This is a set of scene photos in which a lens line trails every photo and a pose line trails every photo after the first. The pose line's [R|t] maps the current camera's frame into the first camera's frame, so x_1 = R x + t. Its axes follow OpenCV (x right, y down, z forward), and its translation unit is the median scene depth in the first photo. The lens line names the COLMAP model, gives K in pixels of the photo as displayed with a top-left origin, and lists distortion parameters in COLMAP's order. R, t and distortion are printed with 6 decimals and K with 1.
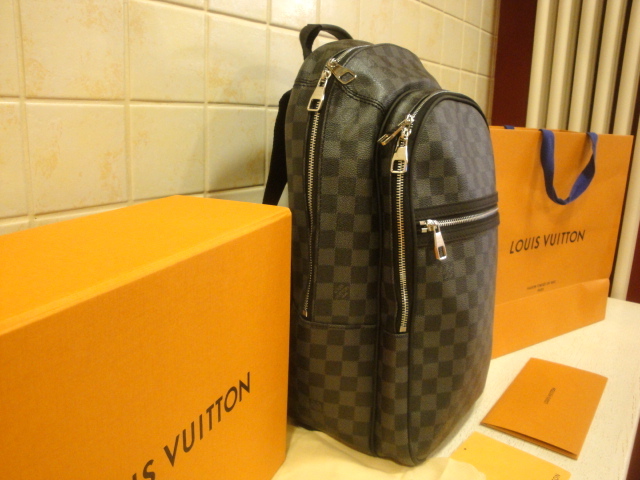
lens RADIAL K [[528.5, 0, 320.0], [0, 528.5, 240.0], [0, 0, 1]] dist [-0.153369, 0.102374]
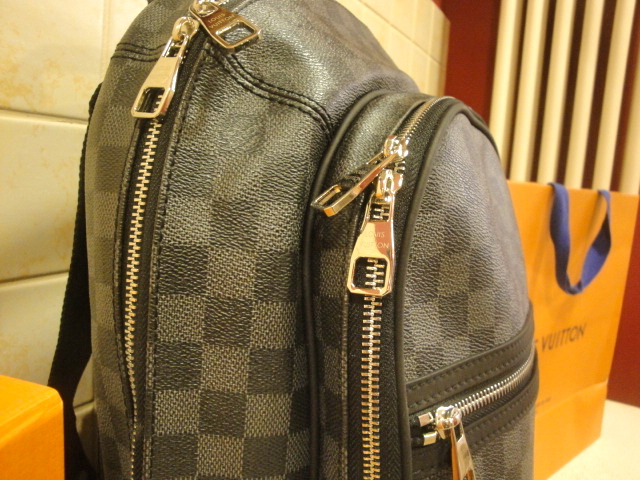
lens RADIAL K [[528.5, 0, 320.0], [0, 528.5, 240.0], [0, 0, 1]] dist [-0.153369, 0.102374]
pose [[0.986891, 0.025311, 0.159390, 0.054304], [-0.011863, 0.996330, -0.084765, -0.127074], [-0.160950, 0.081763, 0.983570, 0.614757]]
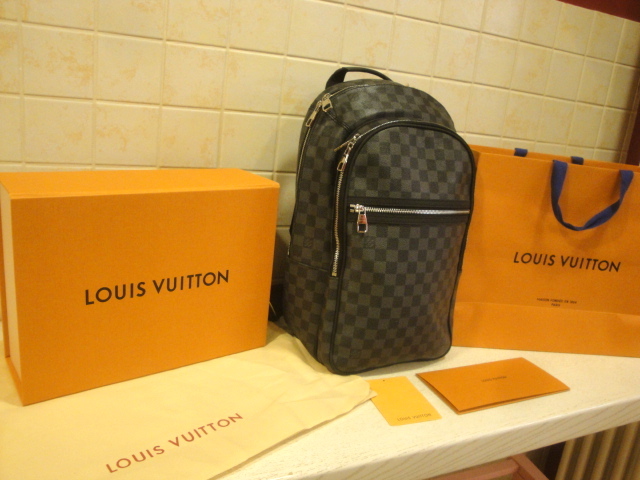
lens RADIAL K [[528.5, 0, 320.0], [0, 528.5, 240.0], [0, 0, 1]] dist [-0.153369, 0.102374]
pose [[0.865412, 0.191974, -0.462826, 0.818624], [-0.192856, 0.980151, 0.045942, 0.011776], [0.462459, 0.049500, 0.885258, -0.375309]]
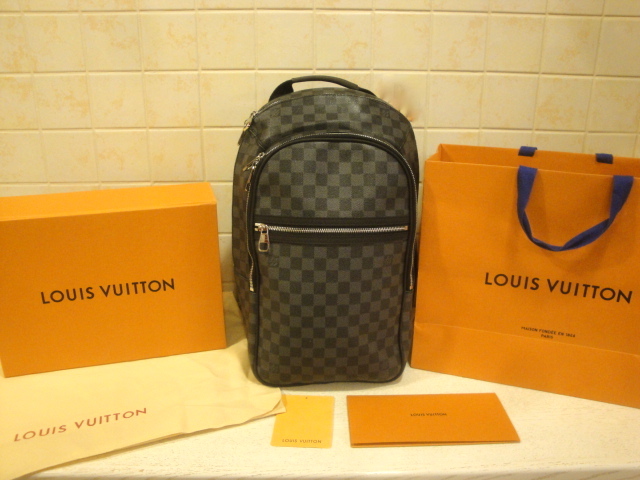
lens RADIAL K [[522.9, 0, 320.0], [0, 522.9, 240.0], [0, 0, 1]] dist [-0.152964, 0.091980]
pose [[0.606317, 0.234081, -0.759991, 1.439909], [-0.169231, 0.971785, 0.164302, -0.263469], [0.777008, 0.028995, 0.628823, 0.183195]]
